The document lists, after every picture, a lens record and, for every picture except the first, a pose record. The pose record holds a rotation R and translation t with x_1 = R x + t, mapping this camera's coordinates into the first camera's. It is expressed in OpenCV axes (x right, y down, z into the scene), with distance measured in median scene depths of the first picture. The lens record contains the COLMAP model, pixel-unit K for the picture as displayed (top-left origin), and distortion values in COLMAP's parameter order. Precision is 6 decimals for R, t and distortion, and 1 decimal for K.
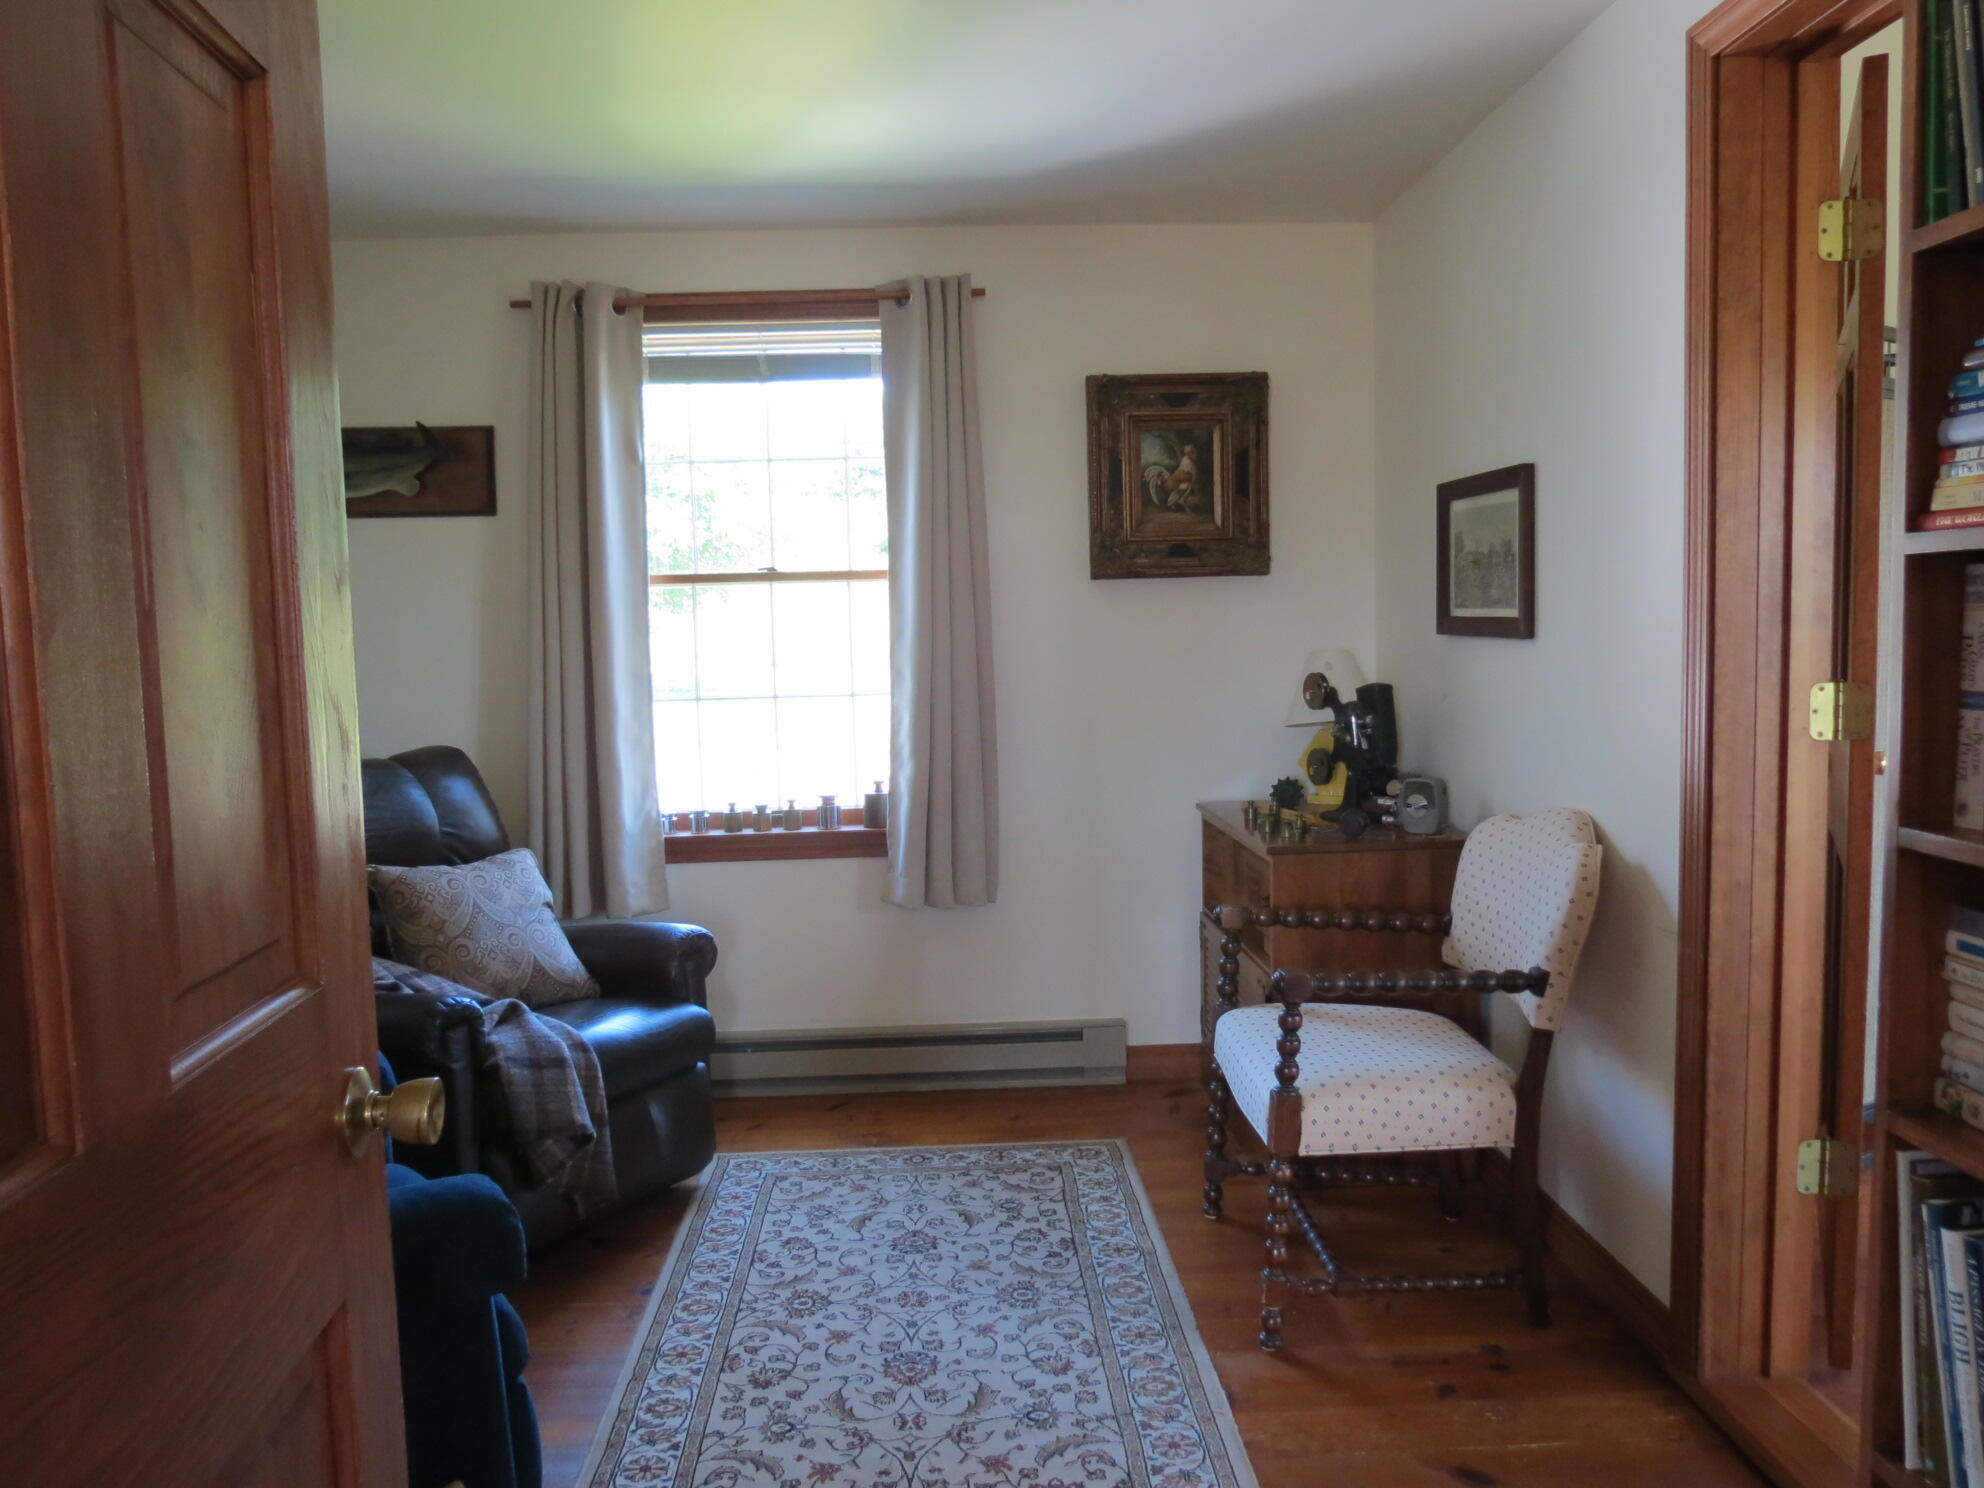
lens RADIAL K [[1469.0, 0, 995.8], [0, 1469.0, 741.5], [0, 0, 1]] dist [-0.014831, 0.002502]
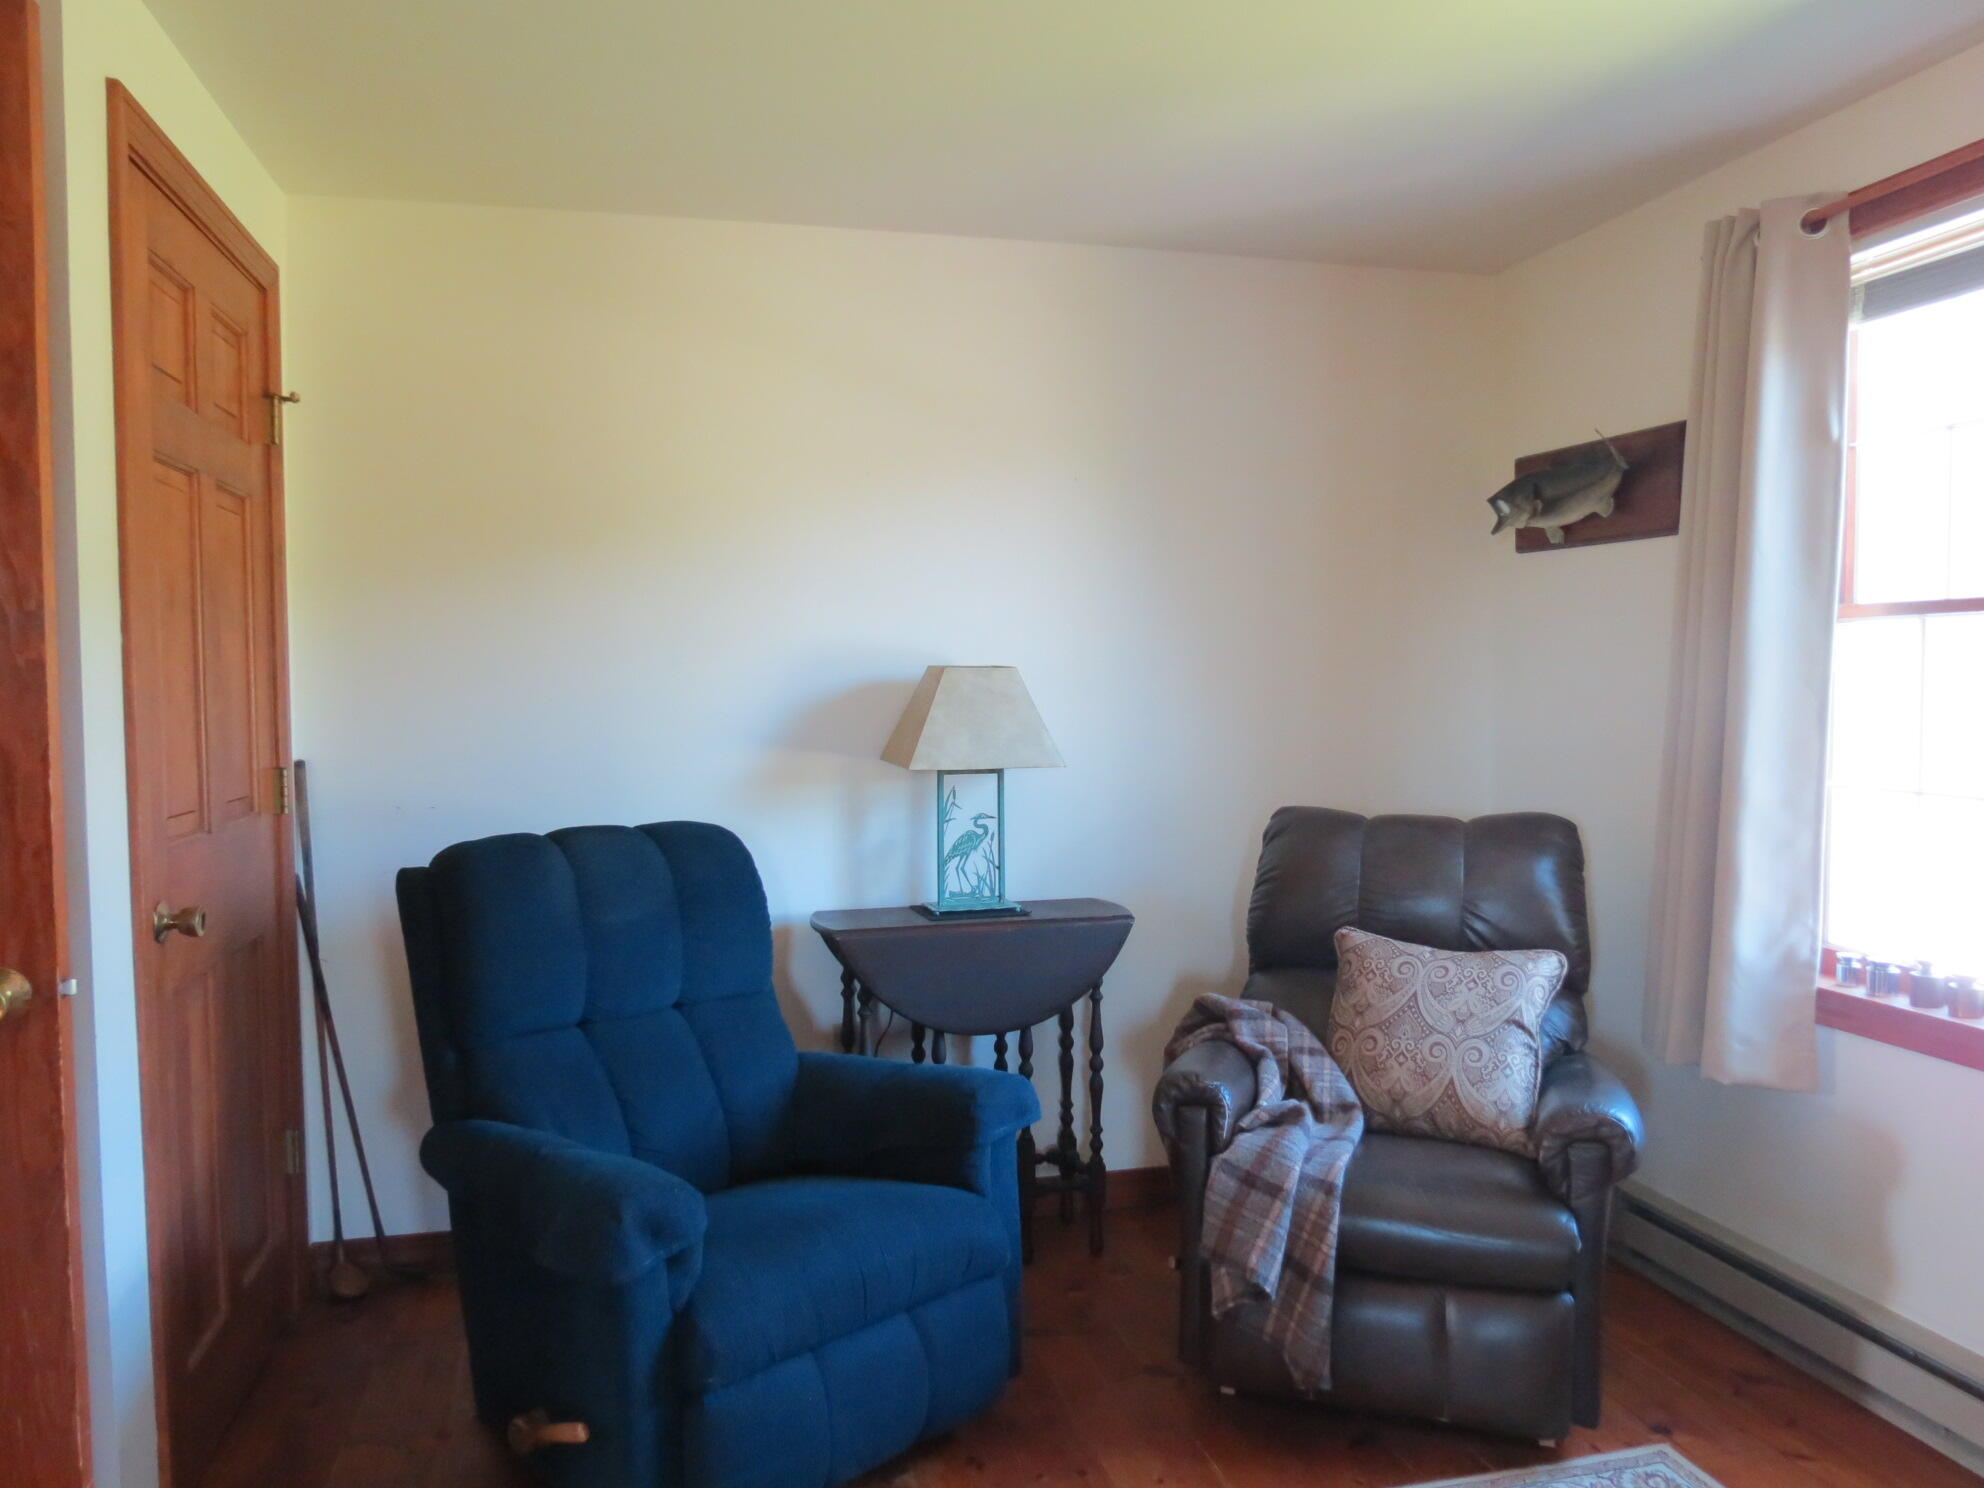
lens RADIAL K [[1469.0, 0, 999.4], [0, 1469.0, 745.7], [0, 0, 1]] dist [-0.014831, 0.002502]
pose [[0.204271, 0.072512, -0.976225, 0.359193], [-0.086702, 0.994674, 0.055740, -0.052867], [0.975067, 0.073254, 0.209470, 0.487605]]
